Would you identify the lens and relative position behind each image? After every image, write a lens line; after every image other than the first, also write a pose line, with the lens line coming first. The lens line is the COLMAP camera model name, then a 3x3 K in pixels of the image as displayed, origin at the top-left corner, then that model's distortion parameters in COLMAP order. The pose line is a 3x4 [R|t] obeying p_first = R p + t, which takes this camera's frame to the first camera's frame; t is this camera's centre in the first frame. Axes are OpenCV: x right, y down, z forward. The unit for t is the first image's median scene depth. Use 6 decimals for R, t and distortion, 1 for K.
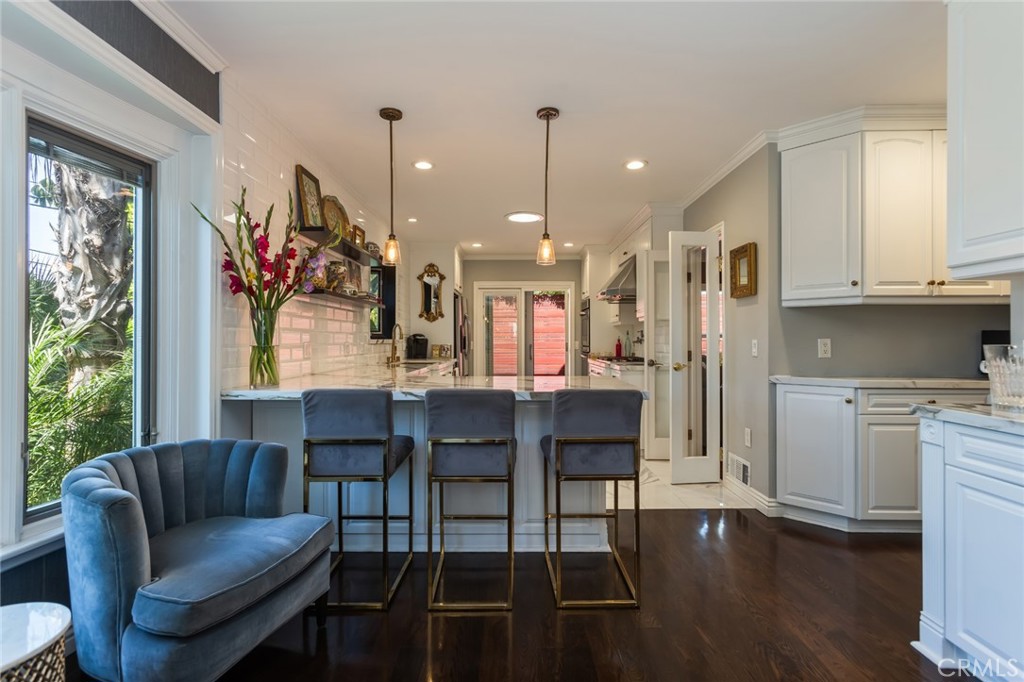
lens RADIAL K [[488.5, 0, 512.0], [0, 488.5, 341.0], [0, 0, 1]] dist [-0.016198, 0.018310]
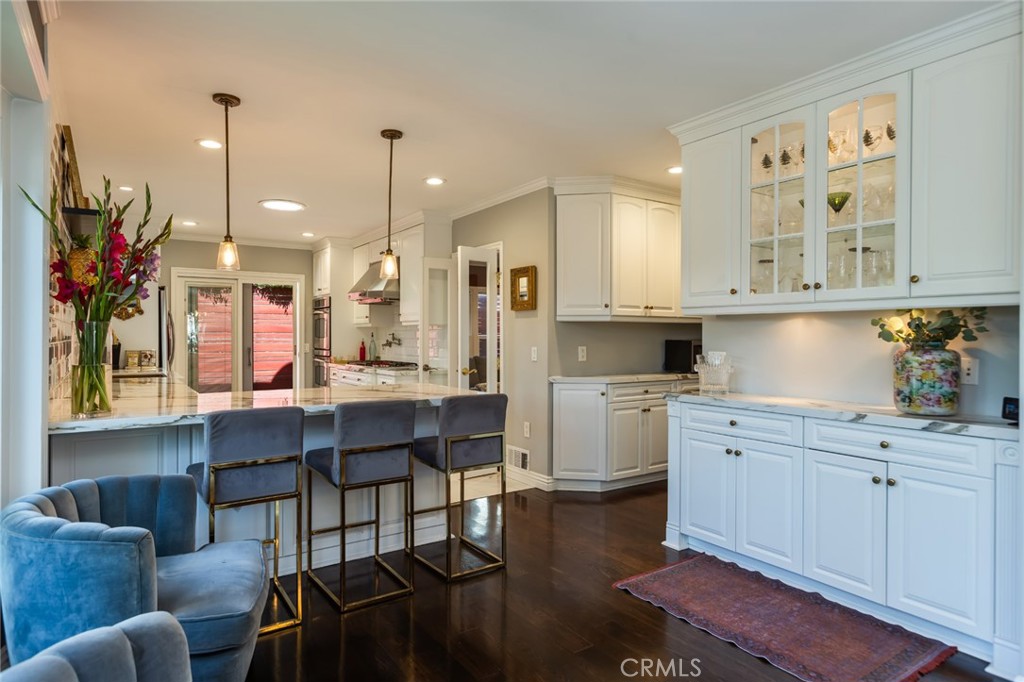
lens RADIAL K [[582.8, 0, 512.0], [0, 582.8, 341.0], [0, 0, 1]] dist [-0.005578, 0.000301]
pose [[0.823615, -0.003264, 0.567140, -0.382881], [-0.001099, 0.999972, 0.007350, -0.029684], [-0.567149, -0.006677, 0.823588, -0.159027]]
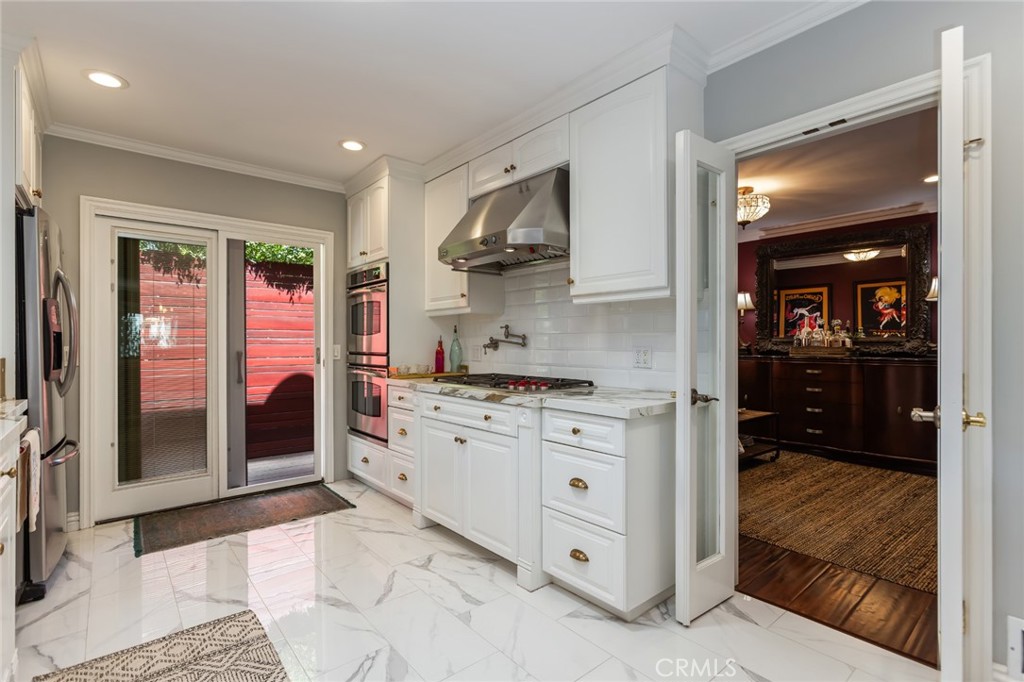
lens RADIAL K [[488.5, 0, 512.0], [0, 488.5, 341.0], [0, 0, 1]] dist [-0.016198, 0.018310]
pose [[0.758377, 0.002540, 0.651811, -0.172500], [0.000801, 0.999988, -0.004829, -0.002277], [-0.651815, 0.004184, 0.758366, 1.149504]]
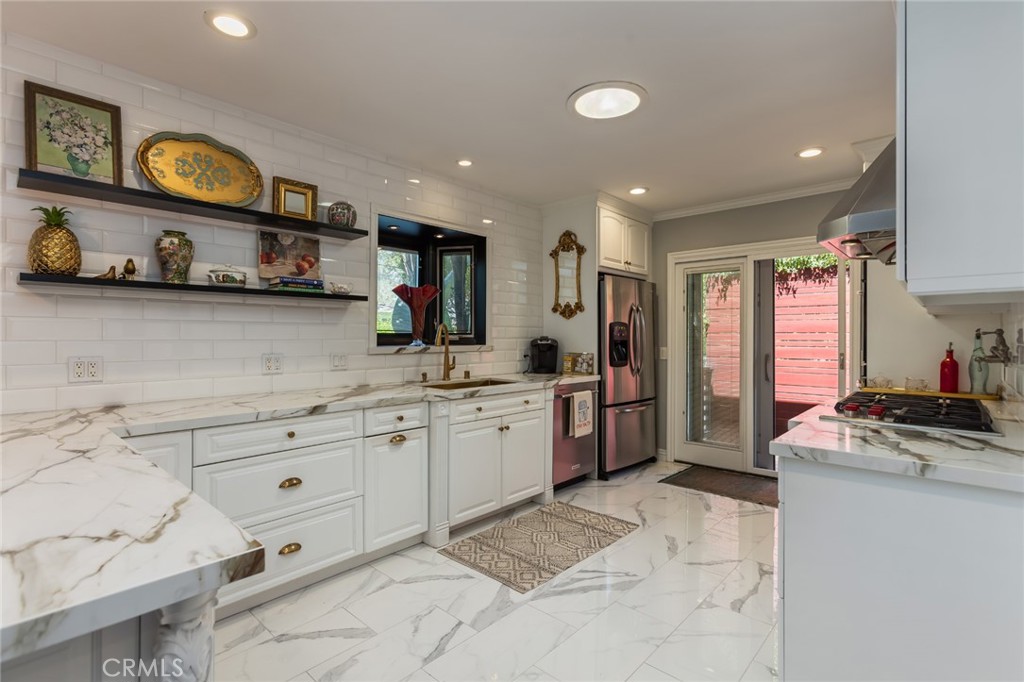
lens RADIAL K [[488.5, 0, 512.0], [0, 488.5, 341.0], [0, 0, 1]] dist [-0.016198, 0.018310]
pose [[0.738505, 0.007863, -0.674203, 0.486592], [-0.003955, 0.999965, 0.007330, -0.027610], [0.674237, -0.002747, 0.738510, 0.962561]]
